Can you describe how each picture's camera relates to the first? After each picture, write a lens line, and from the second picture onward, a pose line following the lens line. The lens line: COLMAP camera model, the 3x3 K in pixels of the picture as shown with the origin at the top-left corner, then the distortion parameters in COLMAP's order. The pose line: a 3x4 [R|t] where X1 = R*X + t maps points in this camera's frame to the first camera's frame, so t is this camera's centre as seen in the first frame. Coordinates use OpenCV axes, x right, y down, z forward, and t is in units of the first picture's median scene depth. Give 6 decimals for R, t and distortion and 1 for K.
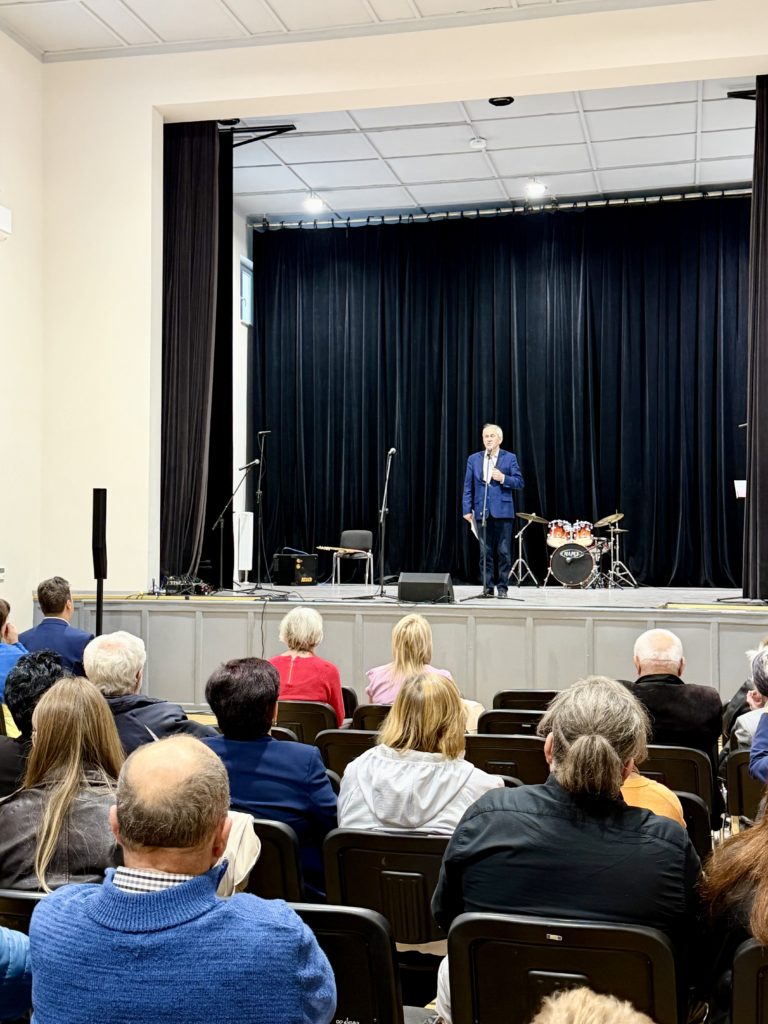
lens RADIAL K [[1289.5, 0, 381.5], [0, 1289.5, 516.5], [0, 0, 1]] dist [0.030999, 0.000000]
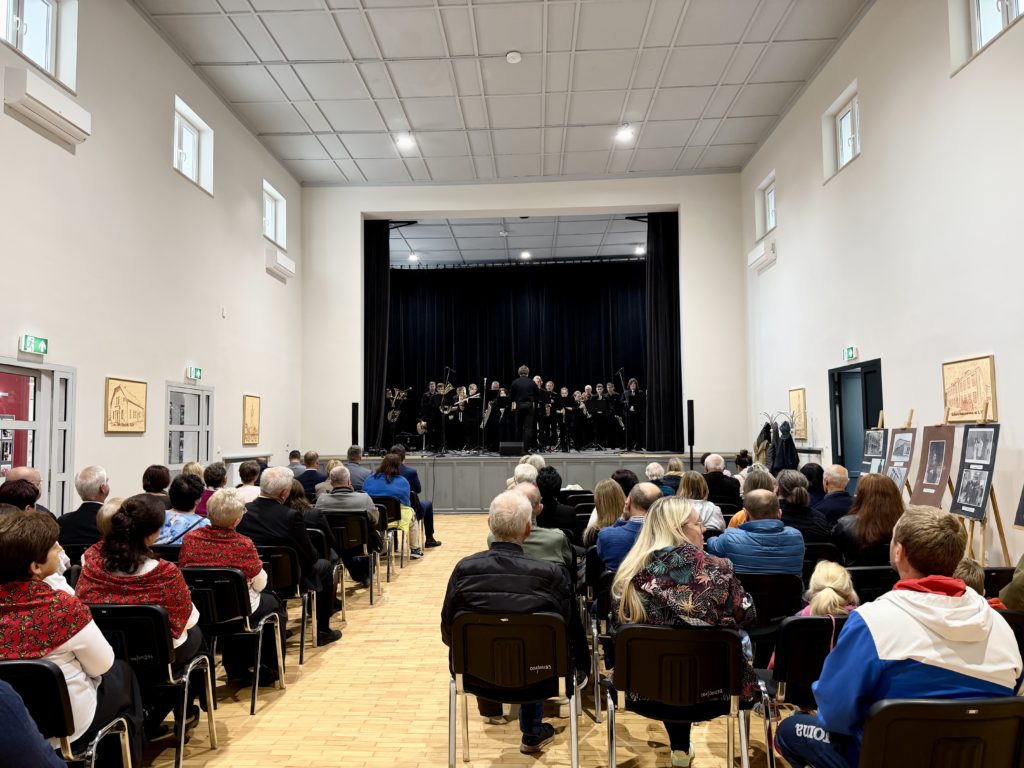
lens RADIAL K [[706.8, 0, 504.1], [0, 706.8, 393.4], [0, 0, 1]] dist [0.039782, -0.048604]
pose [[0.980123, -0.004166, 0.198345, -0.137900], [0.010088, 0.999533, -0.028855, -0.002015], [-0.198132, 0.030282, 0.979708, -0.086236]]
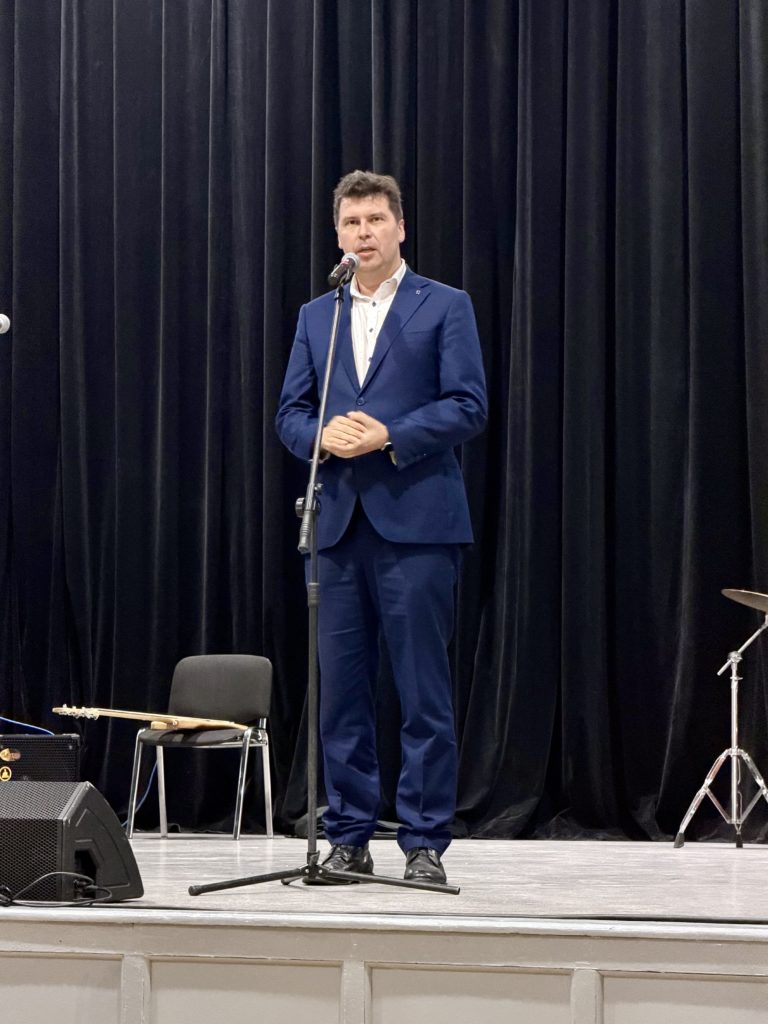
lens RADIAL K [[3372.9, 0, 381.8], [0, 3372.9, 512.0], [0, 0, 1]] dist [0.280135, 0.000000]
pose [[0.990716, -0.009515, -0.135612, 0.132963], [0.003242, 0.998917, -0.046409, 0.015015], [0.135907, 0.045538, 0.989674, 0.234801]]
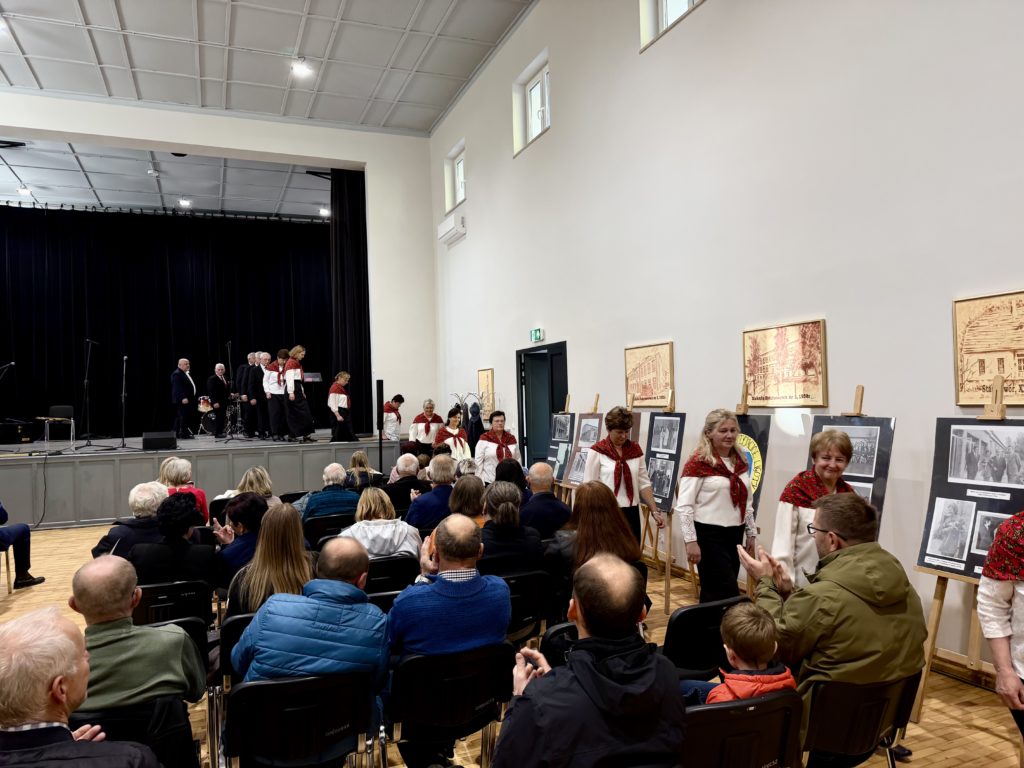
lens RADIAL K [[706.8, 0, 517.4], [0, 706.8, 396.7], [0, 0, 1]] dist [0.039782, -0.048604]
pose [[0.797991, -0.024552, 0.602170, -0.103142], [0.015024, 0.999670, 0.020850, -0.010345], [-0.602483, -0.007591, 0.798096, -0.020348]]
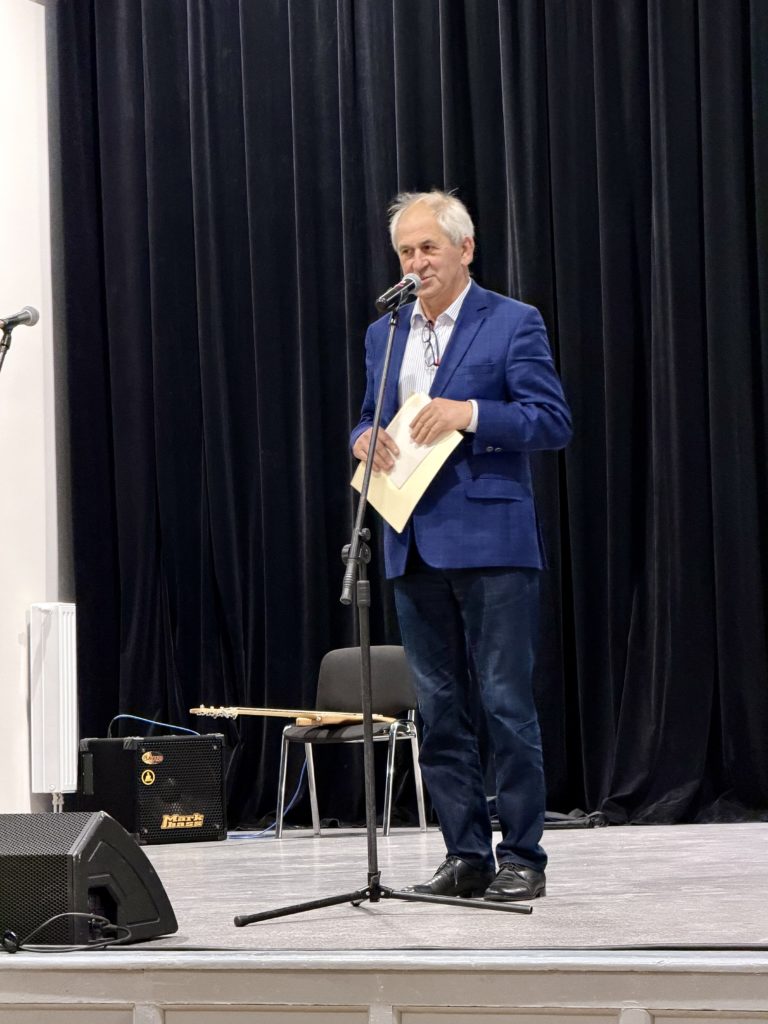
lens RADIAL K [[3221.4, 0, 385.1], [0, 3221.4, 513.7], [0, 0, 1]] dist [0.228634, 0.000000]
pose [[0.976446, -0.051896, -0.209427, 0.149505], [0.044219, 0.998173, -0.041178, 0.011622], [0.211181, 0.030947, 0.976957, 0.294590]]
